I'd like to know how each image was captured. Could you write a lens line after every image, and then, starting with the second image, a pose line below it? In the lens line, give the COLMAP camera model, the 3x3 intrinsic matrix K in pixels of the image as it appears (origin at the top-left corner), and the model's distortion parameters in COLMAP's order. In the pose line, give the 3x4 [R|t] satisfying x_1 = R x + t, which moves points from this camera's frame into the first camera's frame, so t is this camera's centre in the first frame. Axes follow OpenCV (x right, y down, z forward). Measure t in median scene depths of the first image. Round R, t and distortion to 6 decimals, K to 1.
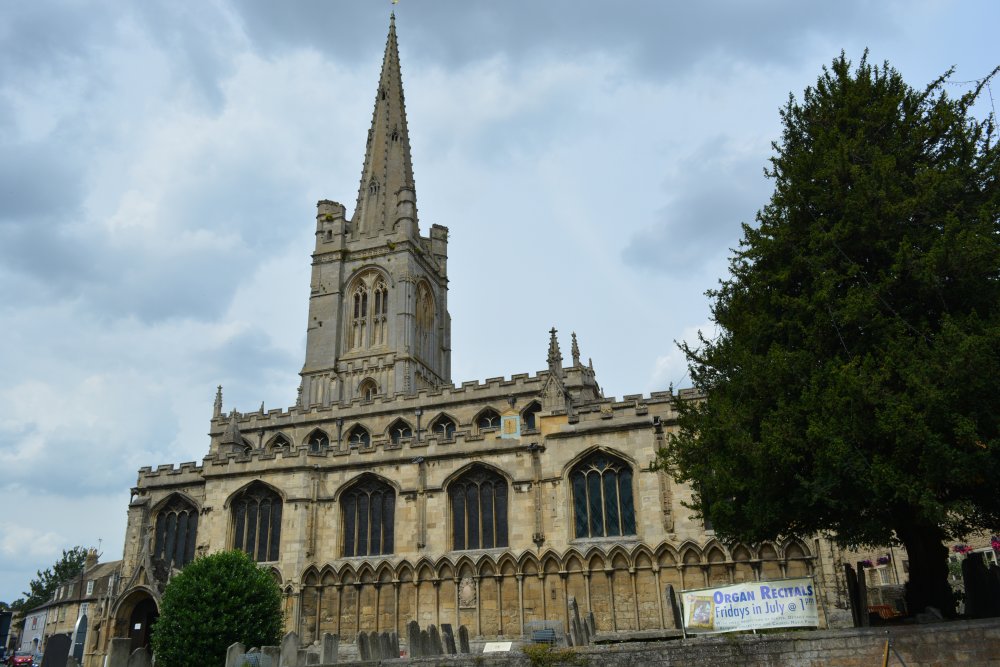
lens RADIAL K [[772.6, 0, 504.7], [0, 772.6, 334.3], [0, 0, 1]] dist [-0.016942, 0.000117]
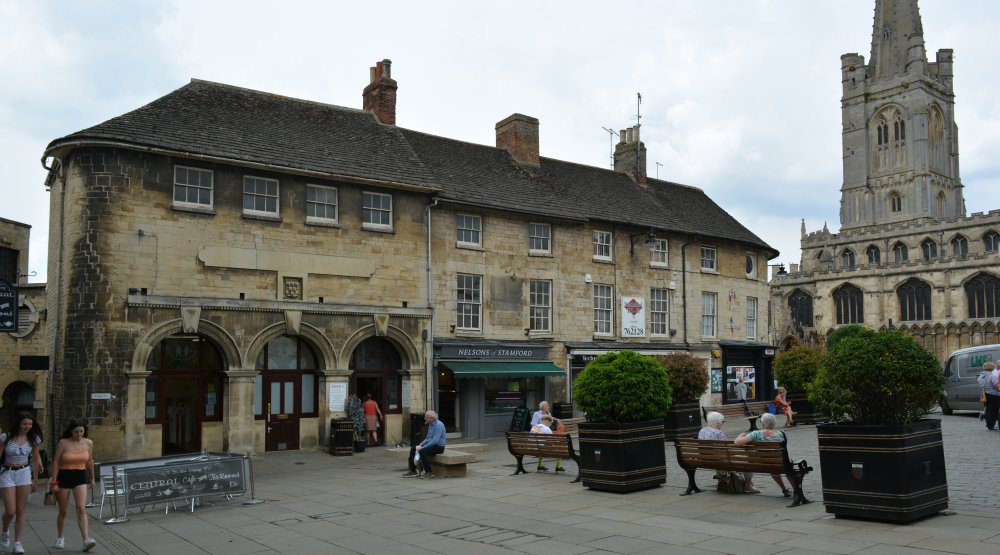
lens RADIAL K [[782.9, 0, 495.4], [0, 782.9, 329.6], [0, 0, 1]] dist [-0.015671, 0.005347]
pose [[0.826017, 0.000116, -0.563645, 0.039759], [0.189073, 0.942002, 0.277279, -0.344473], [0.530987, -0.335607, 0.778088, -0.860680]]
